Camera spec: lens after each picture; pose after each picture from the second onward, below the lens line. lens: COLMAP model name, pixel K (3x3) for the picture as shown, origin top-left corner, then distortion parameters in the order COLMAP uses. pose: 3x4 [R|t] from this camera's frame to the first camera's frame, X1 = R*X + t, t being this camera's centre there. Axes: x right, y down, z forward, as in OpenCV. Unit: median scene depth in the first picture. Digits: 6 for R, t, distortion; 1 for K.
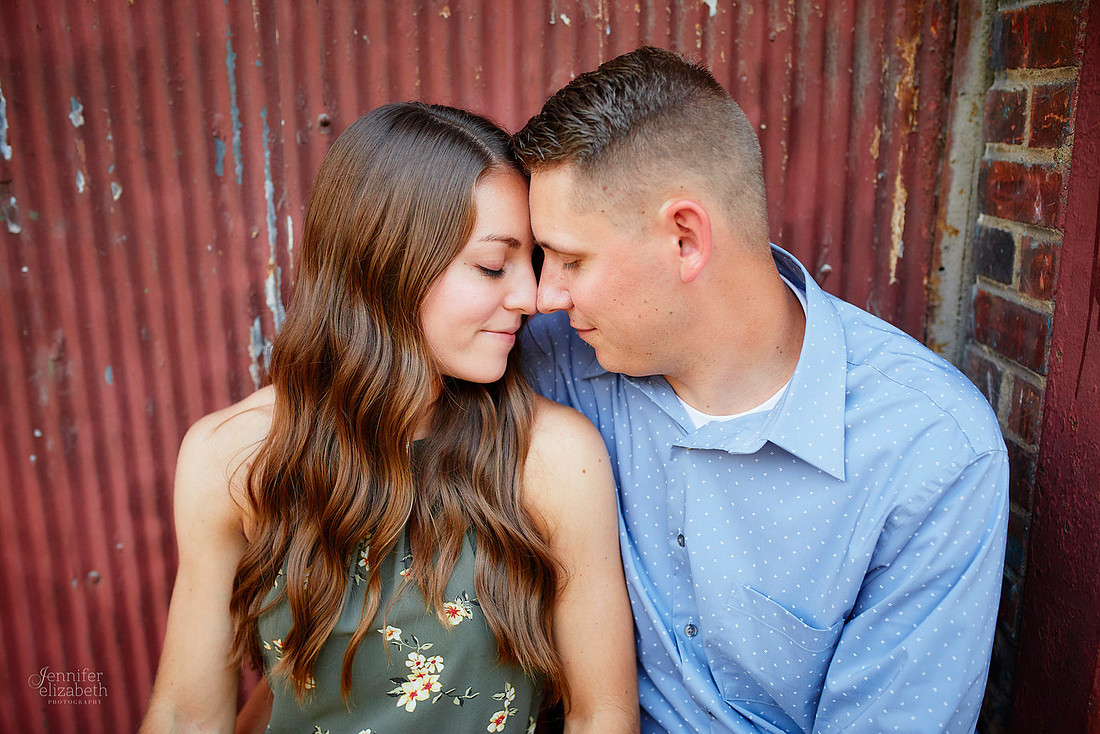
lens RADIAL K [[1109.5, 0, 557.9], [0, 1109.5, 372.6], [0, 0, 1]] dist [-0.034295, 0.000000]
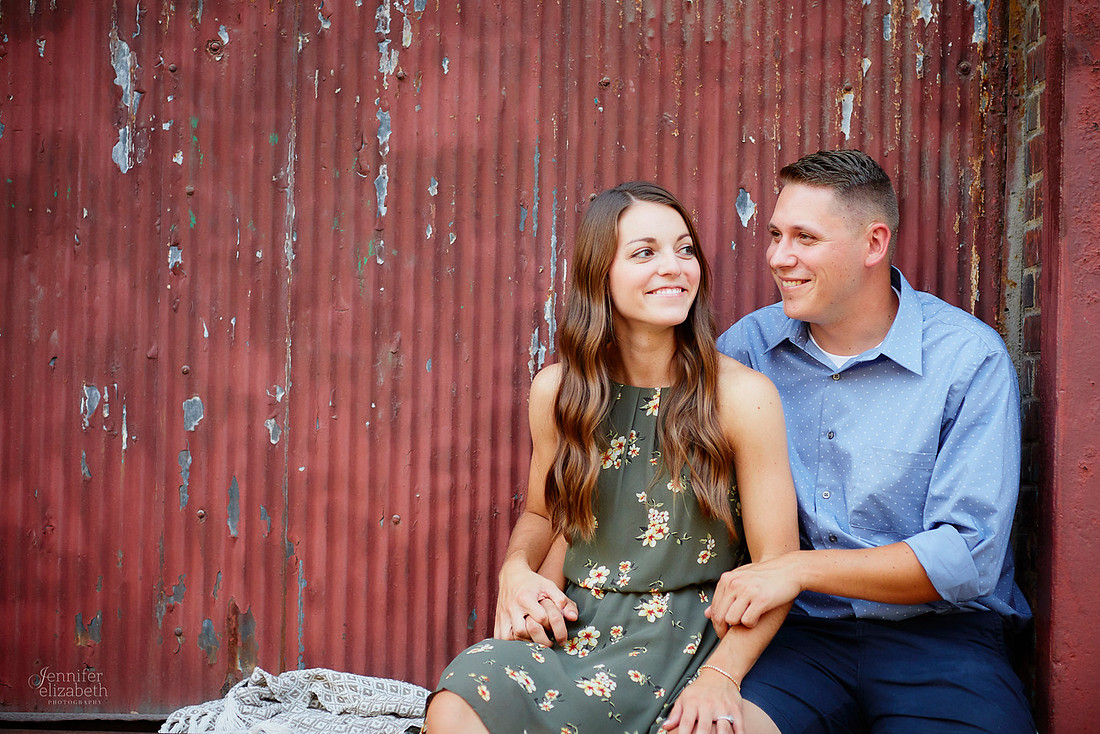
lens RADIAL K [[2823.7, 0, 589.7], [0, 2823.7, 363.4], [0, 0, 1]] dist [-0.030593, 0.000000]
pose [[0.999462, 0.027694, -0.017582, -0.139608], [-0.031502, 0.959805, -0.278894, 1.071301], [0.009152, 0.279298, 0.960161, -2.661658]]
